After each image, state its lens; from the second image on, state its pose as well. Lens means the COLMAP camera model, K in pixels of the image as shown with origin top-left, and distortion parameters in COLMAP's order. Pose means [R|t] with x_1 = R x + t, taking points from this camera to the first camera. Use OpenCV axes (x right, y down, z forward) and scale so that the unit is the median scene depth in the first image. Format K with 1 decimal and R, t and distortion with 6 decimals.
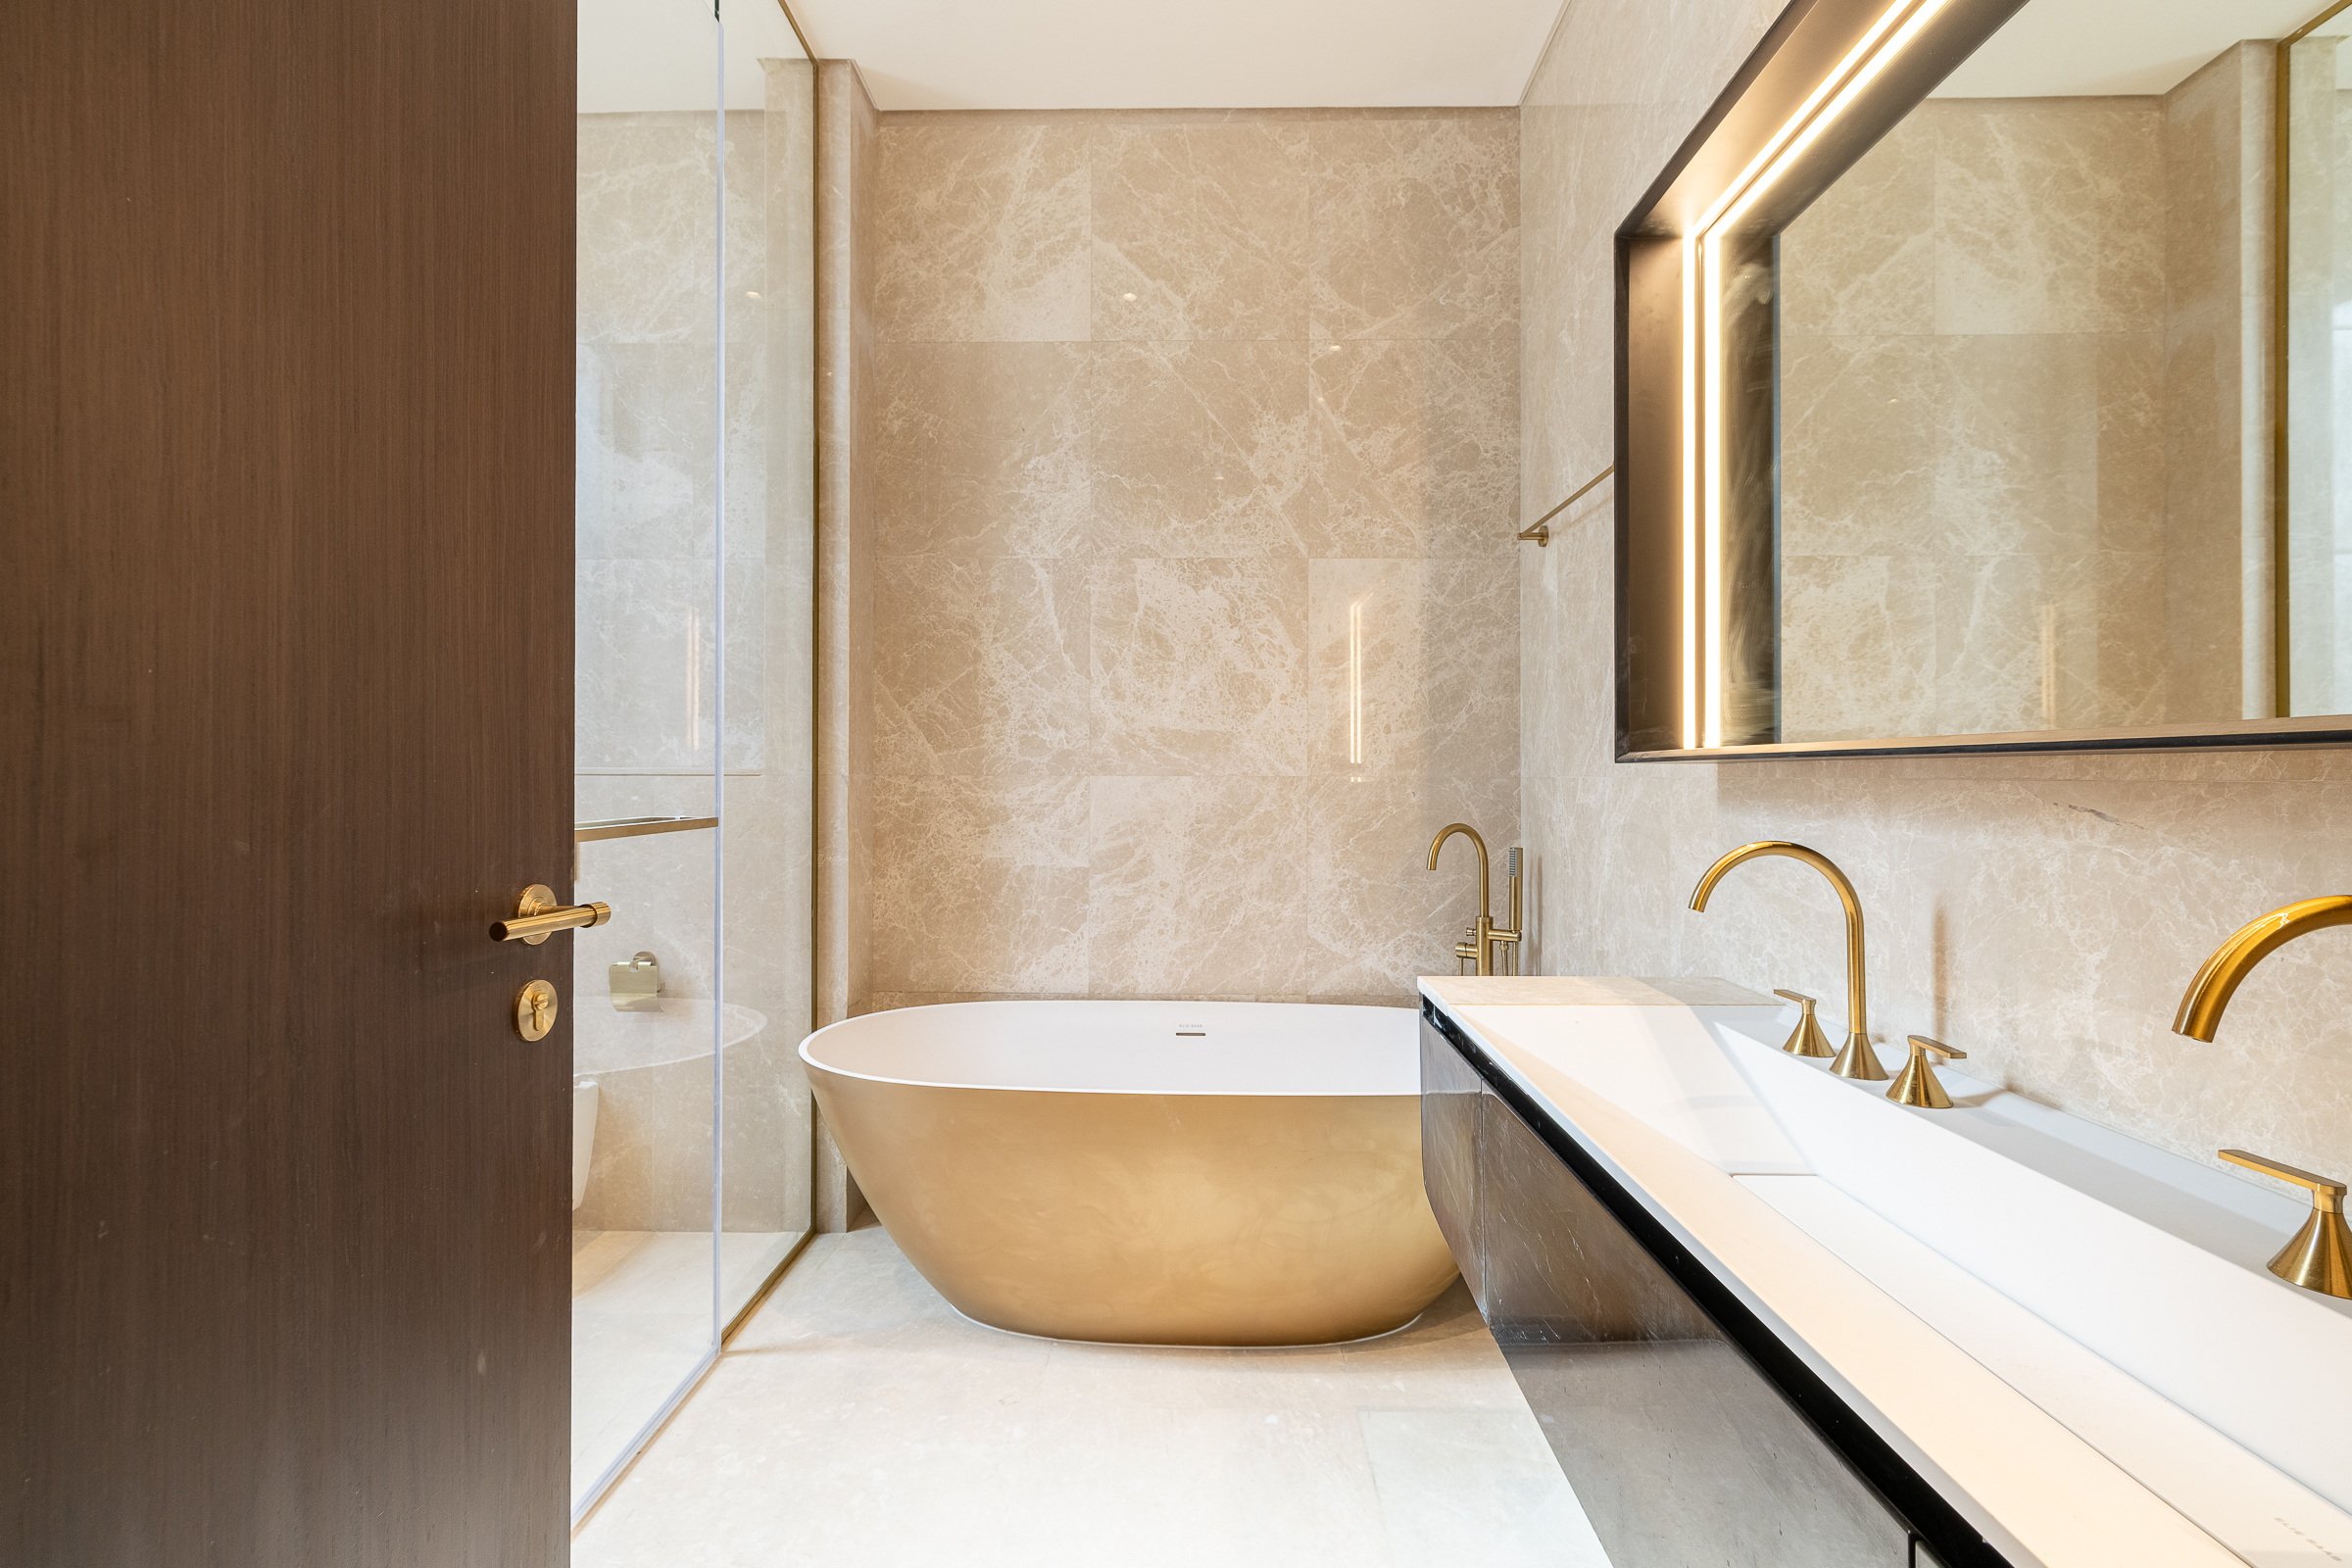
lens RADIAL K [[1012.8, 0, 1176.2], [0, 1012.8, 776.3], [0, 0, 1]] dist [0.001485, 0.000033]
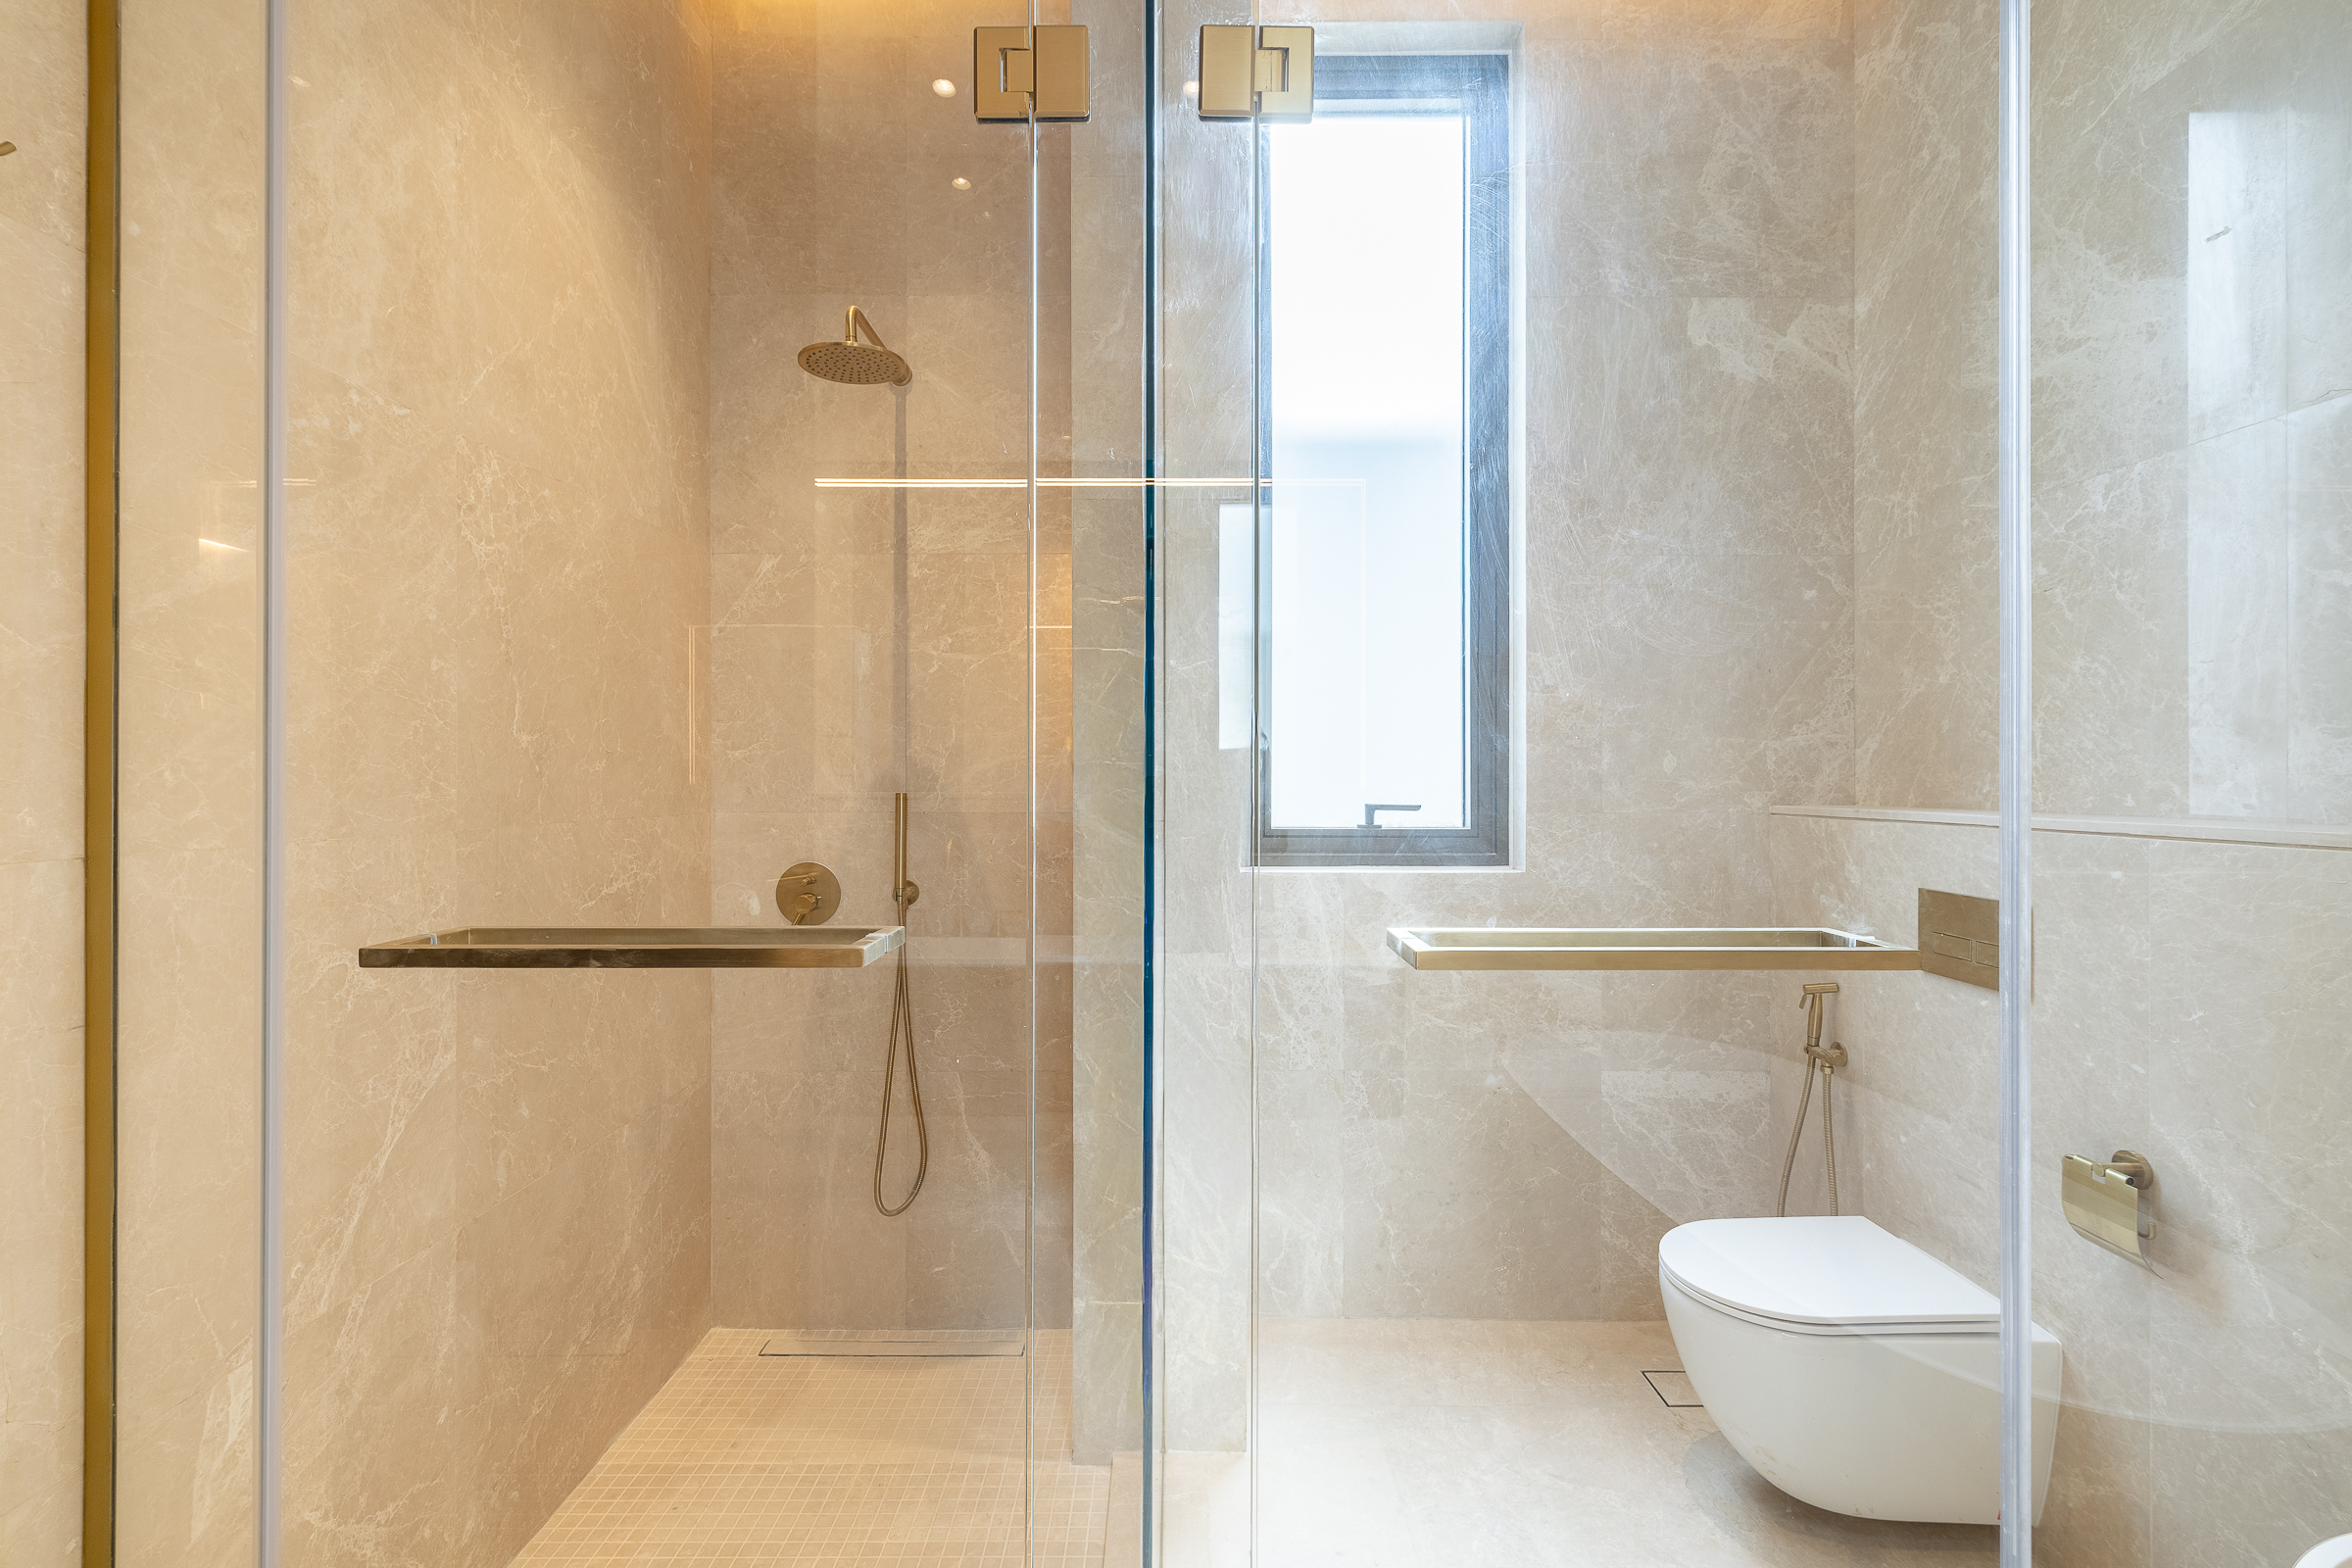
lens RADIAL K [[1012.8, 0, 1174.6], [0, 1012.8, 771.2], [0, 0, 1]] dist [0.001485, 0.000033]
pose [[0.005238, -0.006709, -0.999964, 0.030400], [-0.001336, 0.999977, -0.006716, -0.030334], [0.999985, 0.001371, 0.005229, 0.437893]]
